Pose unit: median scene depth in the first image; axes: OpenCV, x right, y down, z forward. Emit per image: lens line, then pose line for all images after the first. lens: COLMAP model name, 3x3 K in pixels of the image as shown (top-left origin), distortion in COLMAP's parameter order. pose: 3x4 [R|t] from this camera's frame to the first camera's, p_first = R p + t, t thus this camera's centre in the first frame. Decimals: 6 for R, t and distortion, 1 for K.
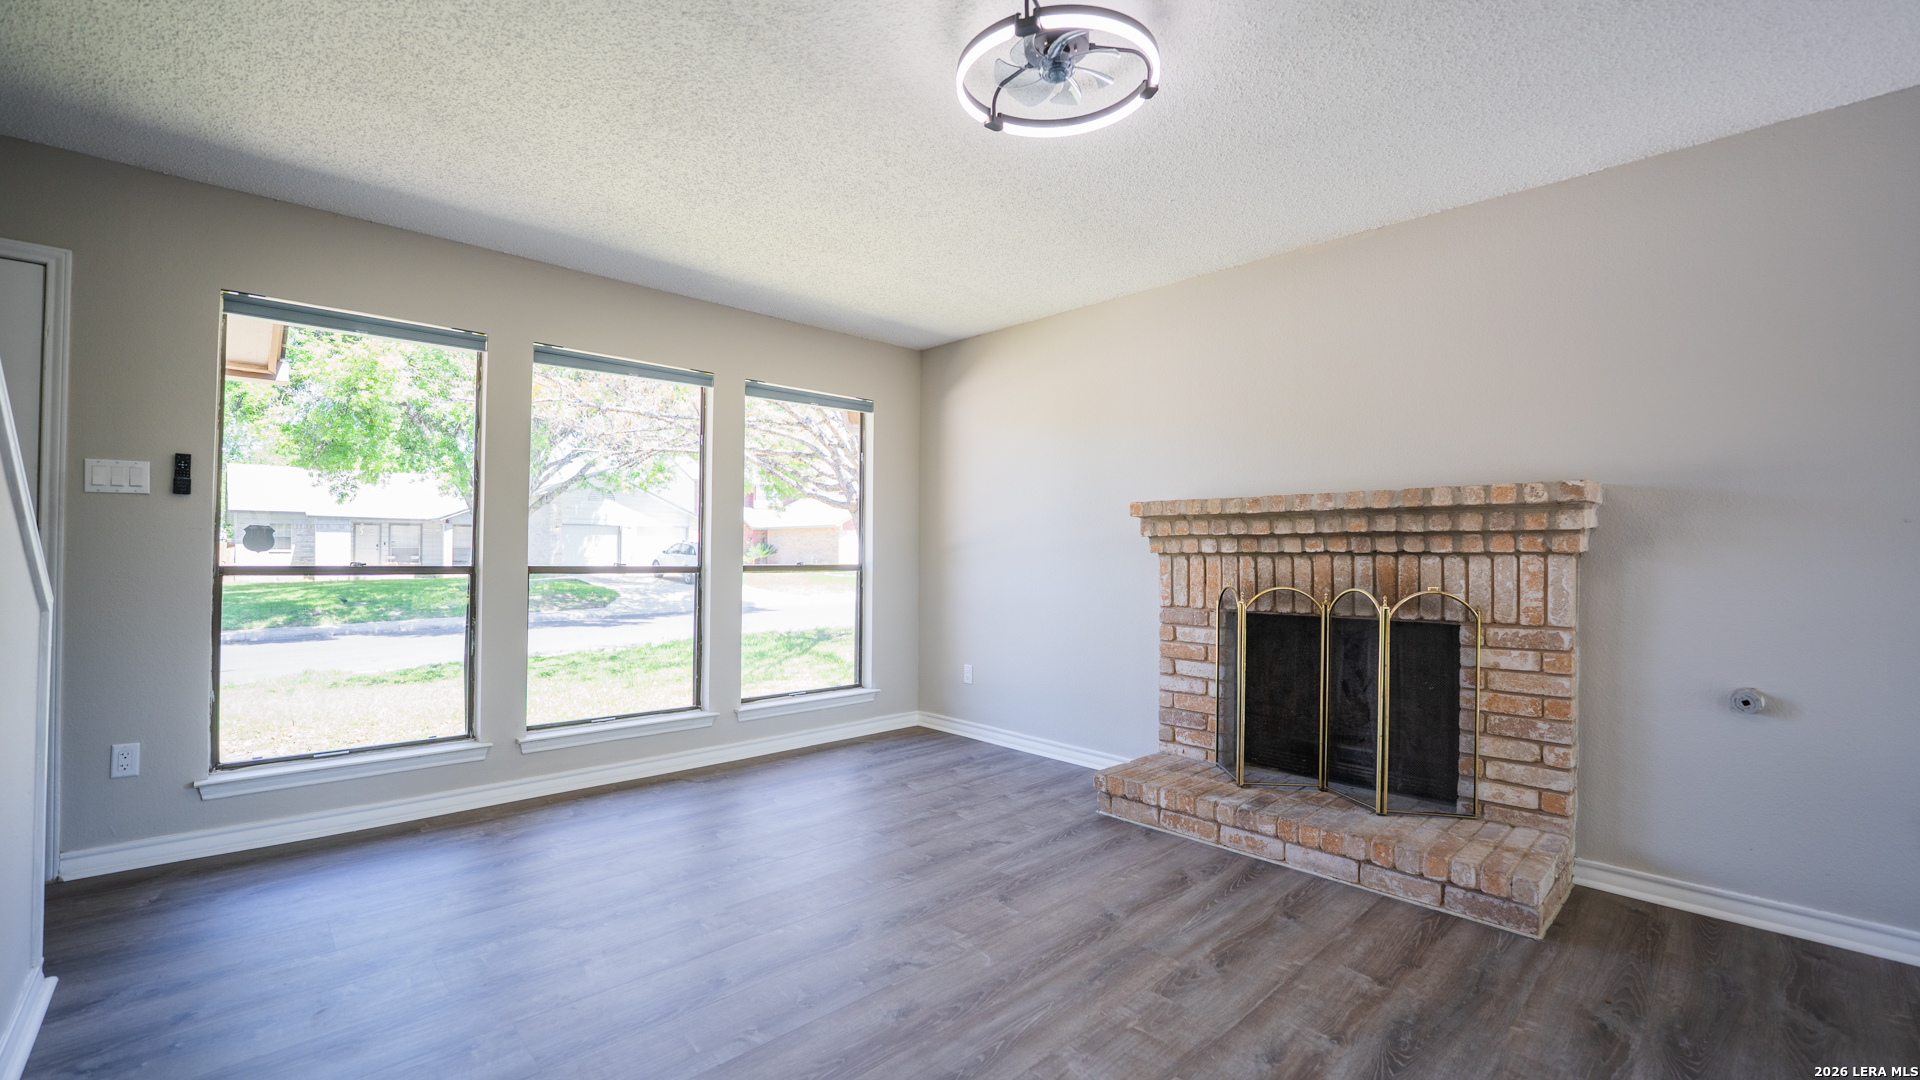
lens RADIAL K [[787.4, 0, 958.1], [0, 787.4, 542.3], [0, 0, 1]] dist [-0.027245, 0.001820]
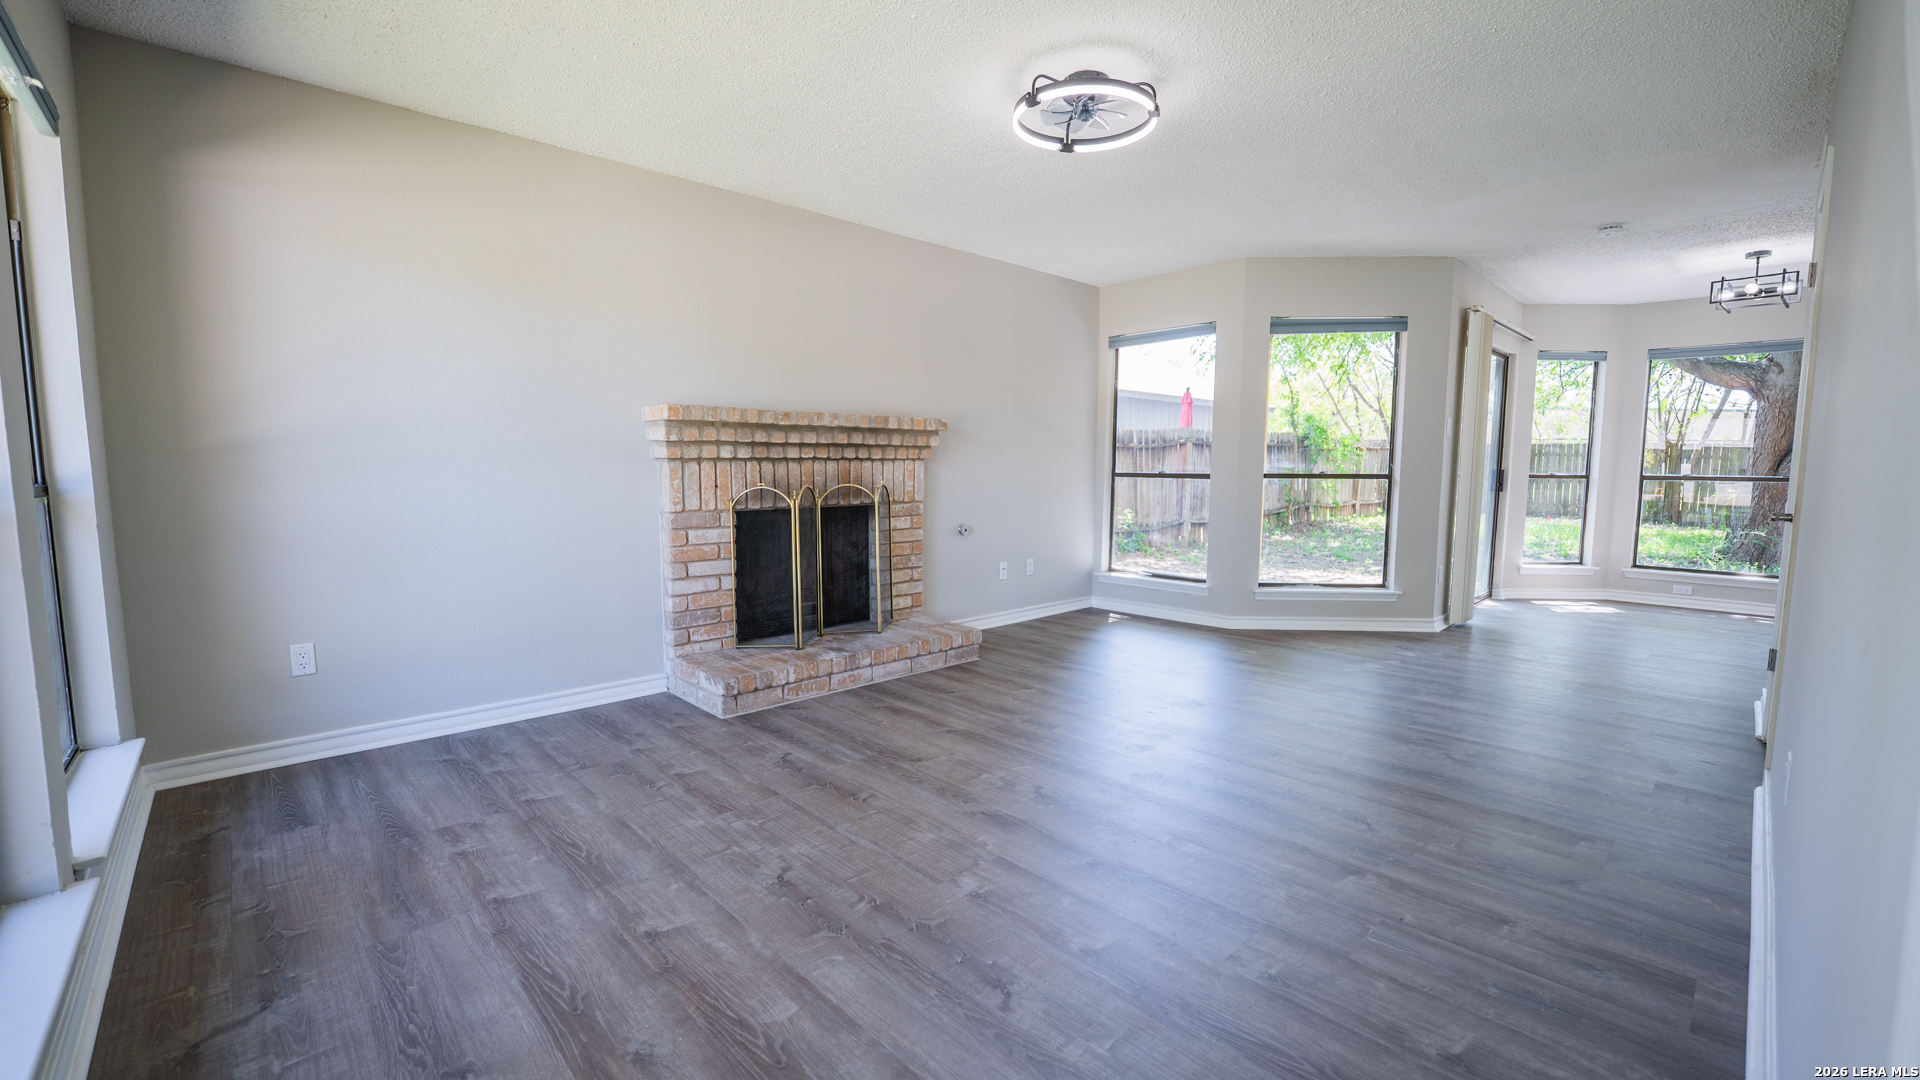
lens RADIAL K [[787.4, 0, 931.3], [0, 787.4, 547.9], [0, 0, 1]] dist [-0.027245, 0.001820]
pose [[0.018935, -0.109375, 0.993820, -0.838844], [-0.016447, 0.993830, 0.109689, 0.014345], [-0.999685, -0.018422, 0.017019, 0.767436]]
